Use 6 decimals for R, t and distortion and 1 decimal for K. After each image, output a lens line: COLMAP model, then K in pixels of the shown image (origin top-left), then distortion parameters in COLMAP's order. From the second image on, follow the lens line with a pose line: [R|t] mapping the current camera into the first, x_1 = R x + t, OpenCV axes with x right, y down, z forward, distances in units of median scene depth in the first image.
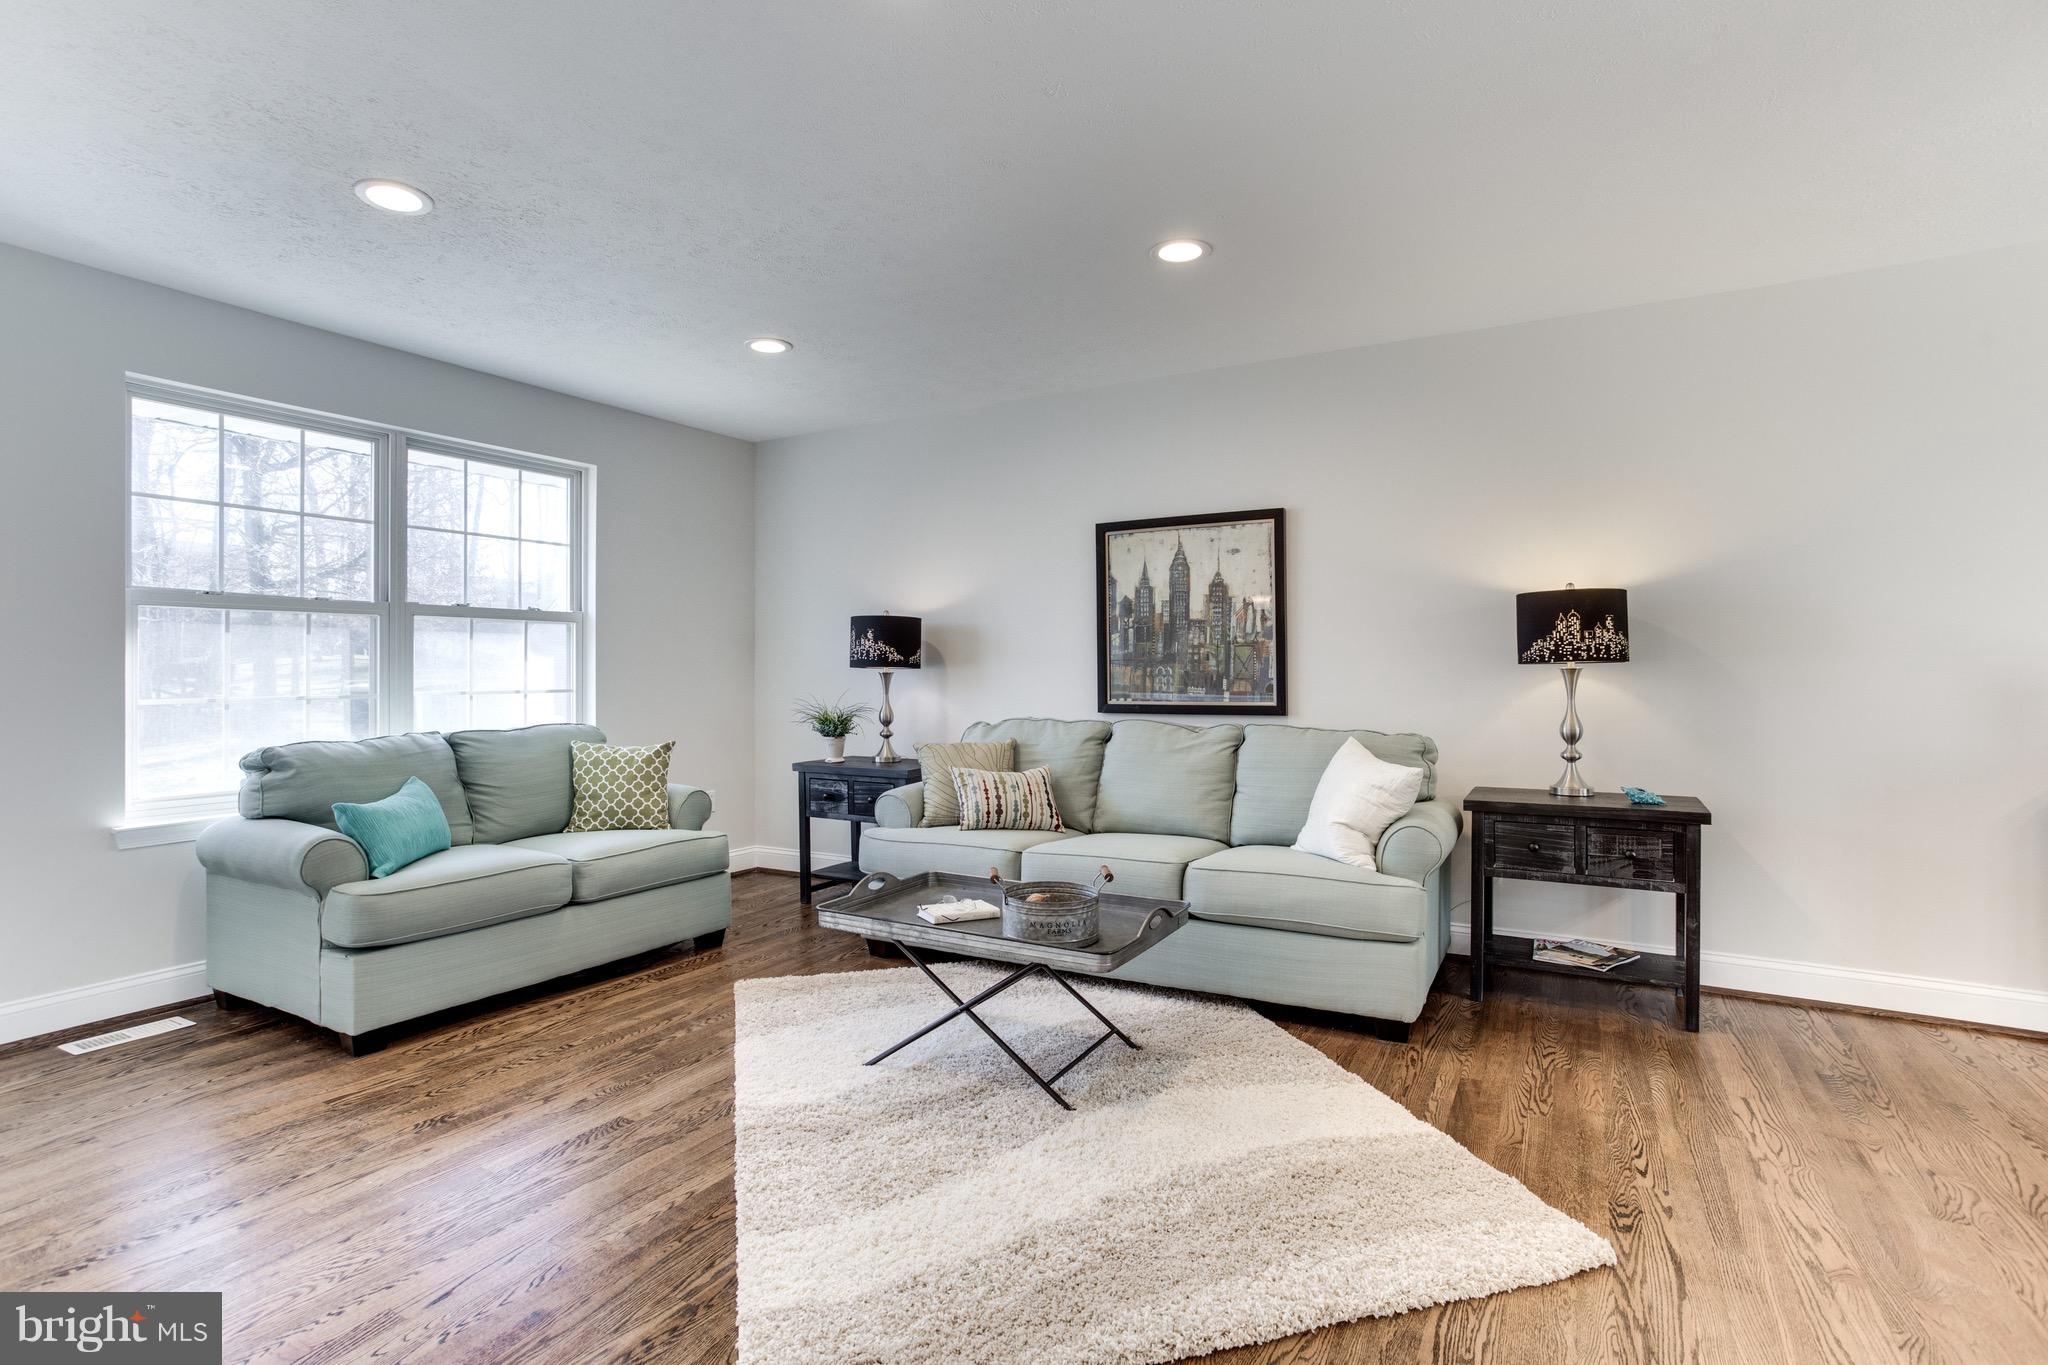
lens RADIAL K [[1016.7, 0, 1016.2], [0, 1016.7, 671.9], [0, 0, 1]] dist [-0.000860, 0.000145]
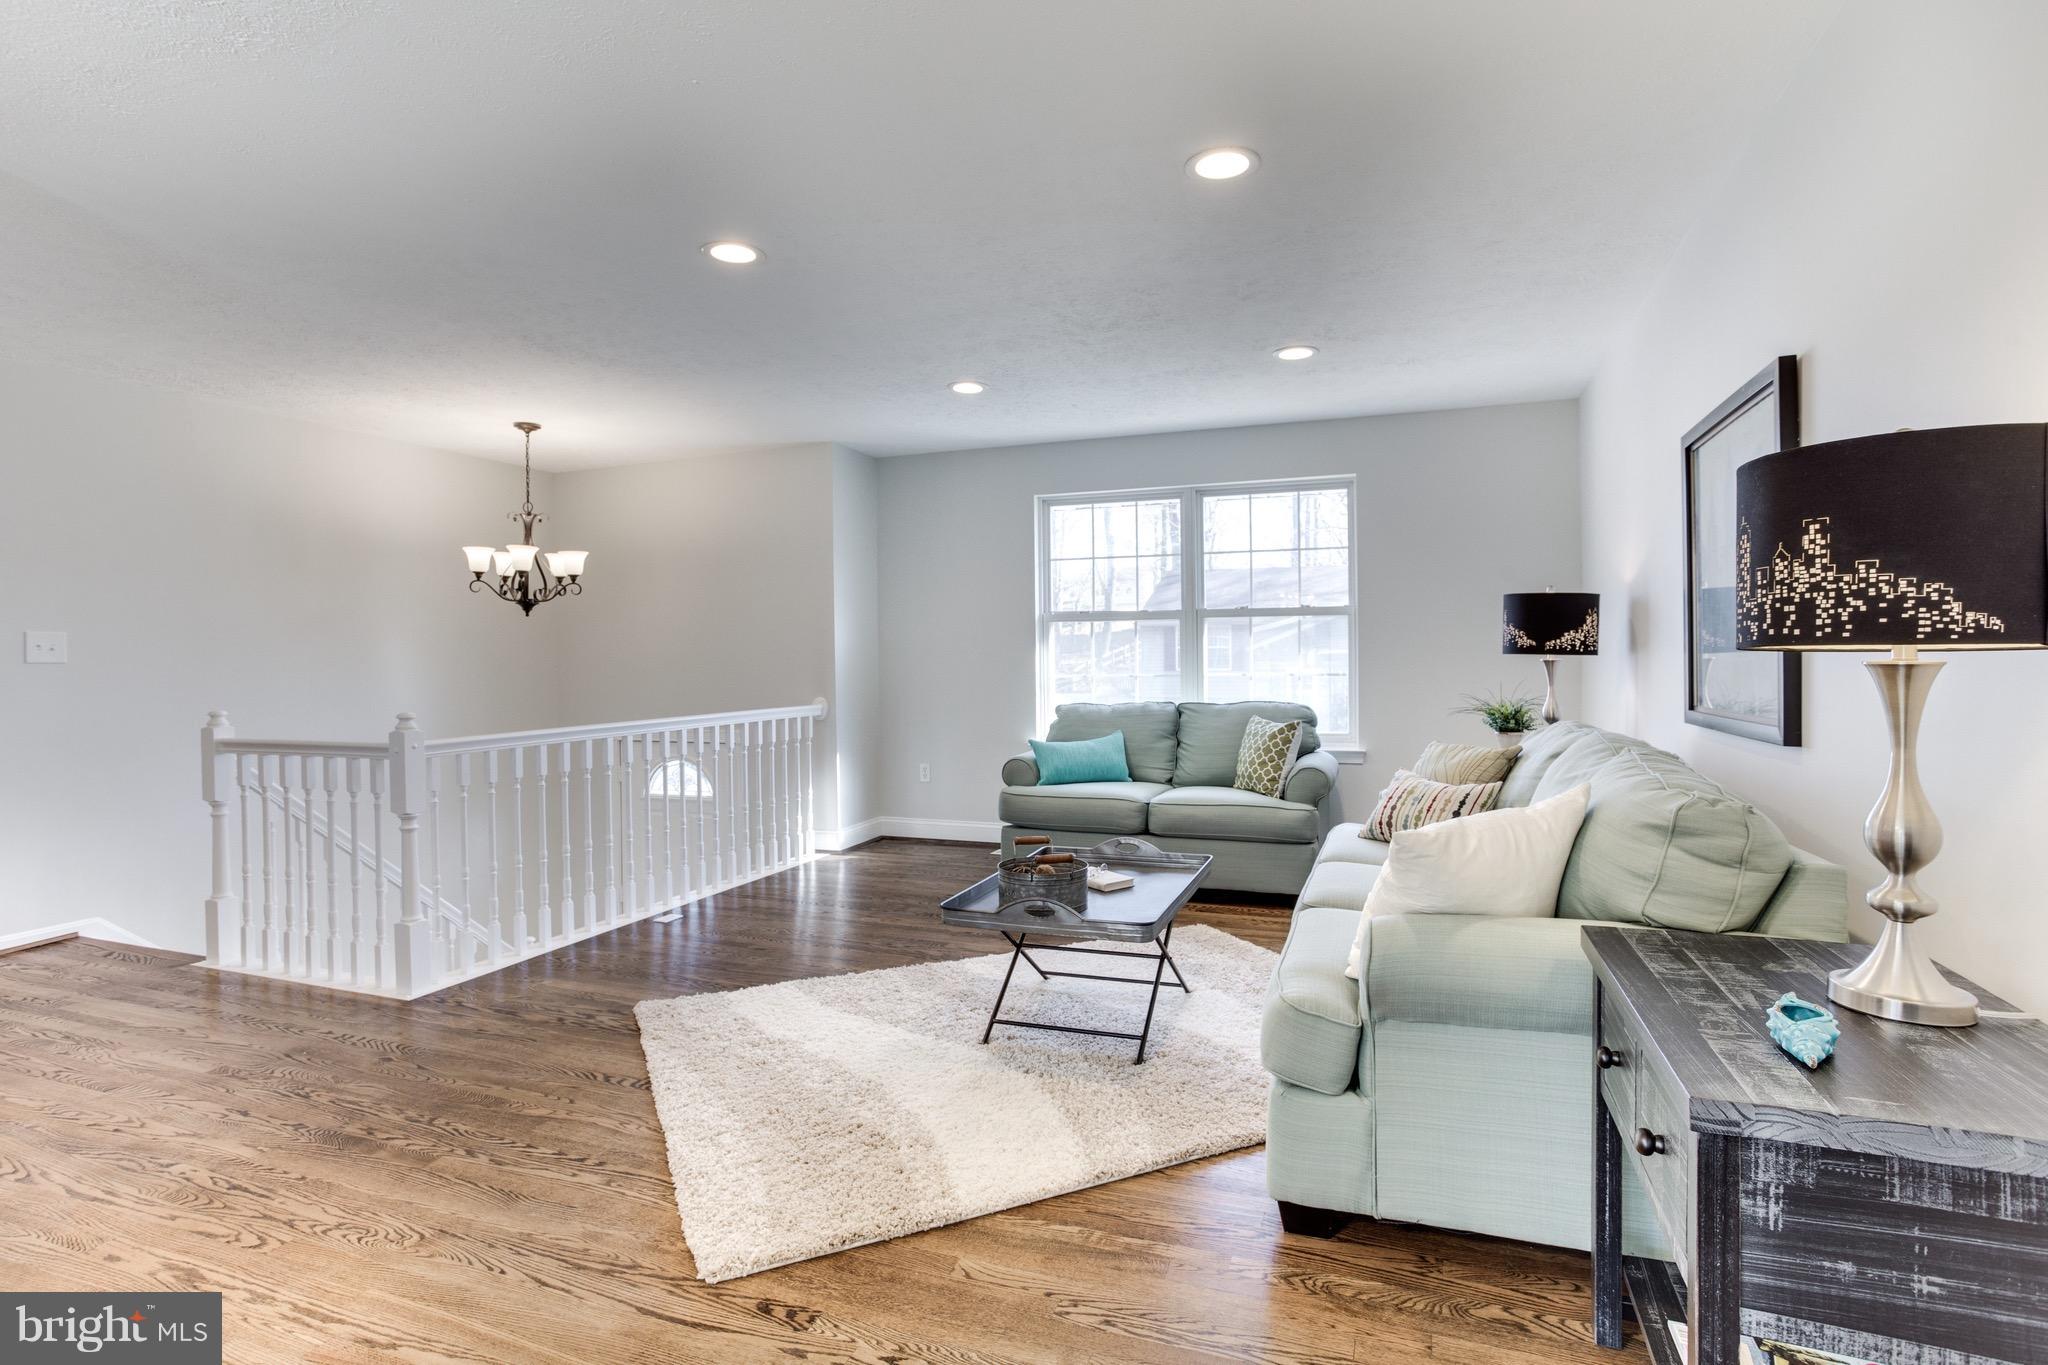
lens RADIAL K [[1016.7, 0, 1016.2], [0, 1016.7, 671.9], [0, 0, 1]] dist [-0.000860, 0.000145]
pose [[0.148341, 0.016729, -0.988795, 0.789148], [0.003308, 0.999843, 0.017412, -0.007165], [0.988931, -0.005854, 0.148262, 0.577511]]
